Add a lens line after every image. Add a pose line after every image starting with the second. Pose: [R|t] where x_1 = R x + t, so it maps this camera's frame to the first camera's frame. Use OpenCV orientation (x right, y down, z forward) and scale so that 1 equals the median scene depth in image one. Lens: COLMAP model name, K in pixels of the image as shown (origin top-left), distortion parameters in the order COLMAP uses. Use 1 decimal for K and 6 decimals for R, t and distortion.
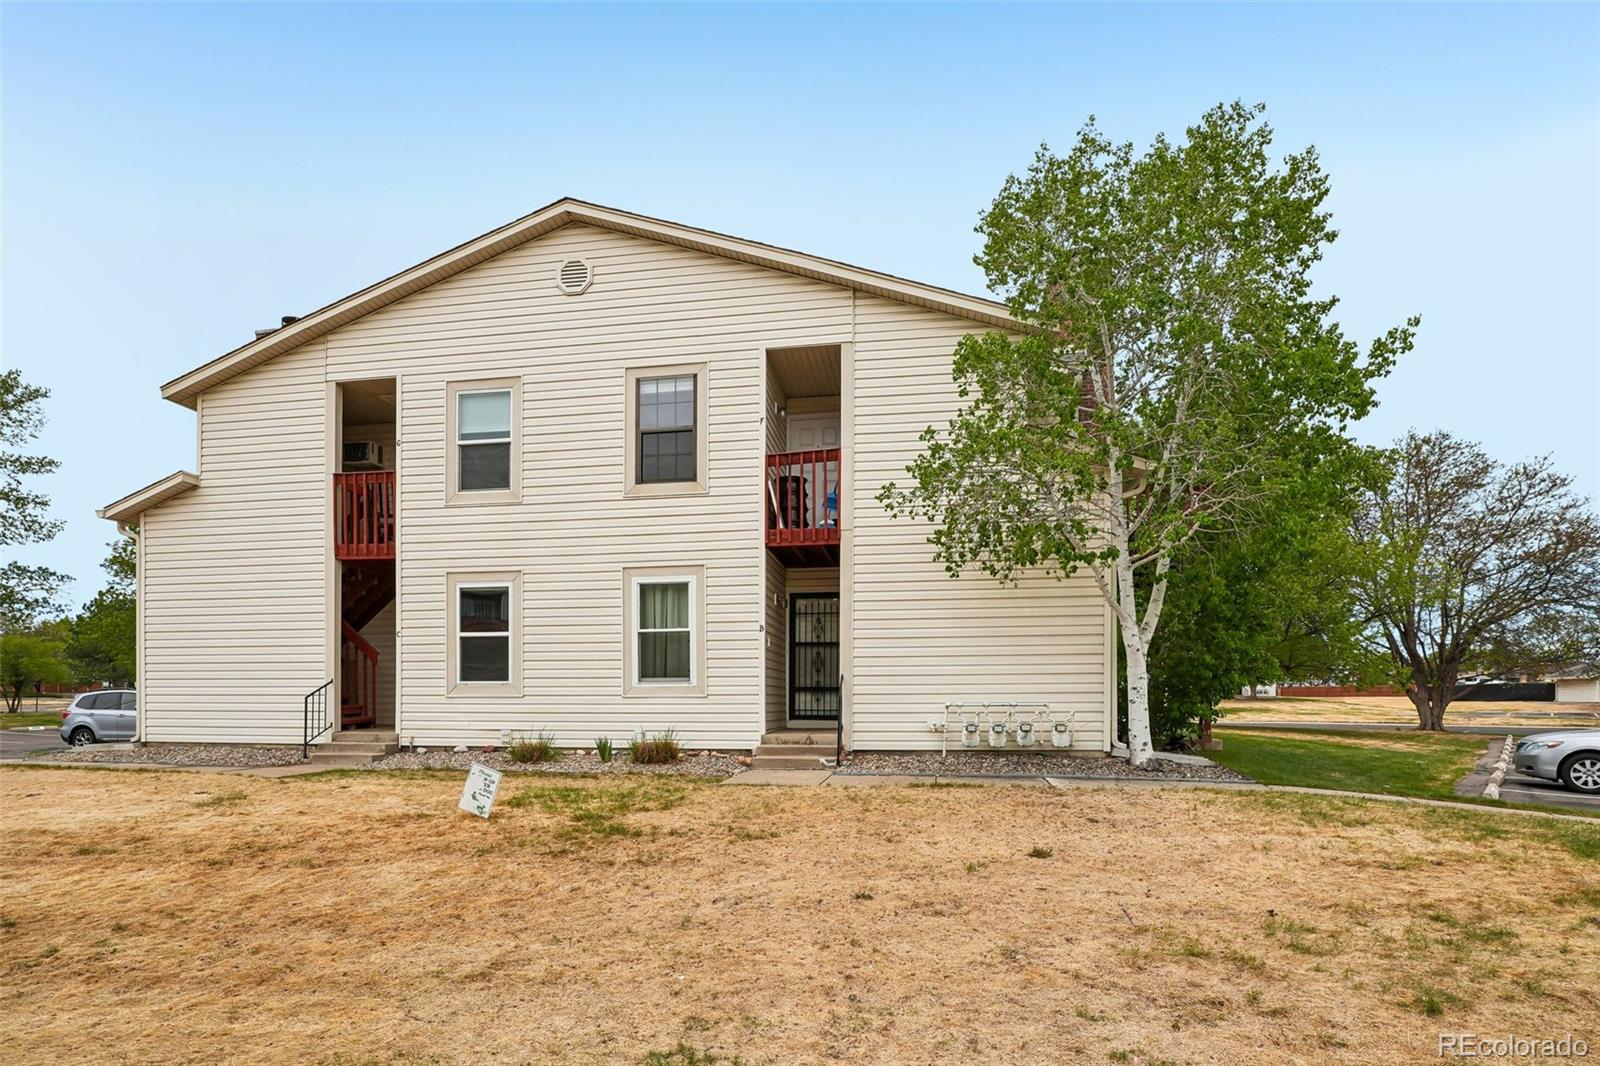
lens RADIAL K [[799.9, 0, 800.6], [0, 799.9, 535.4], [0, 0, 1]] dist [-0.040322, 0.008928]
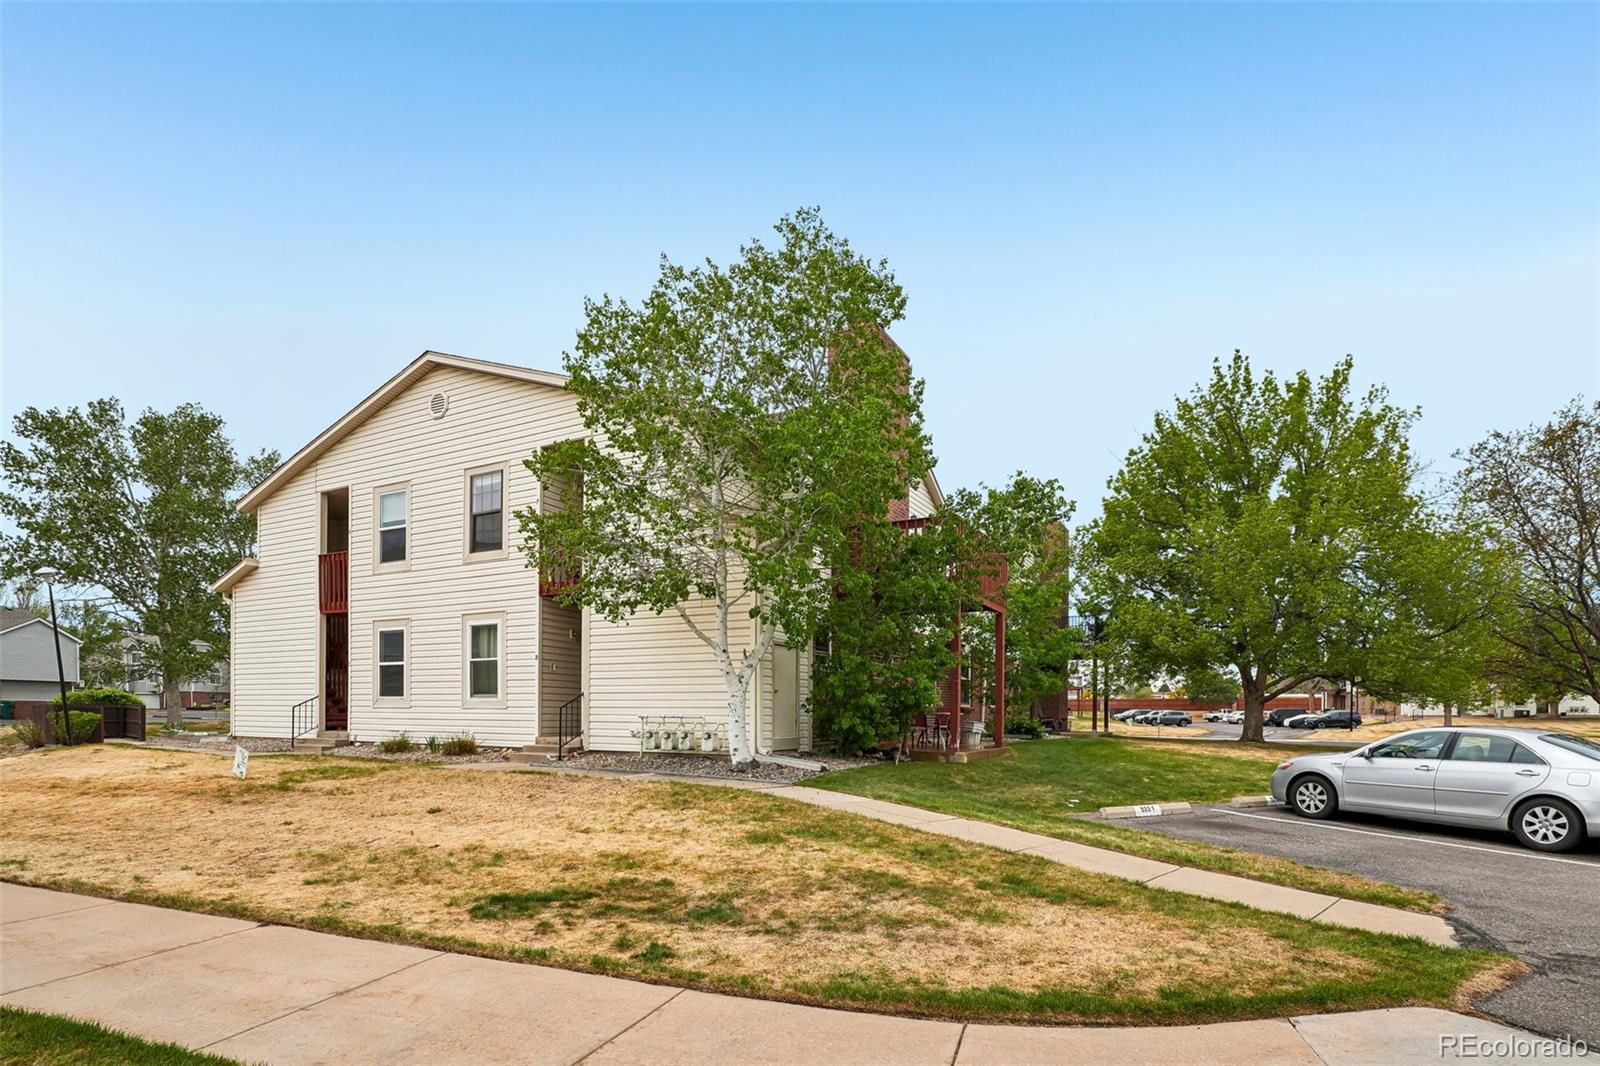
lens RADIAL K [[799.9, 0, 803.4], [0, 799.9, 533.4], [0, 0, 1]] dist [-0.040322, 0.008928]
pose [[0.948511, -0.063381, -0.310337, 0.766562], [0.057585, 0.997953, -0.027813, -0.027234], [0.311464, 0.008510, 0.950220, -0.124714]]
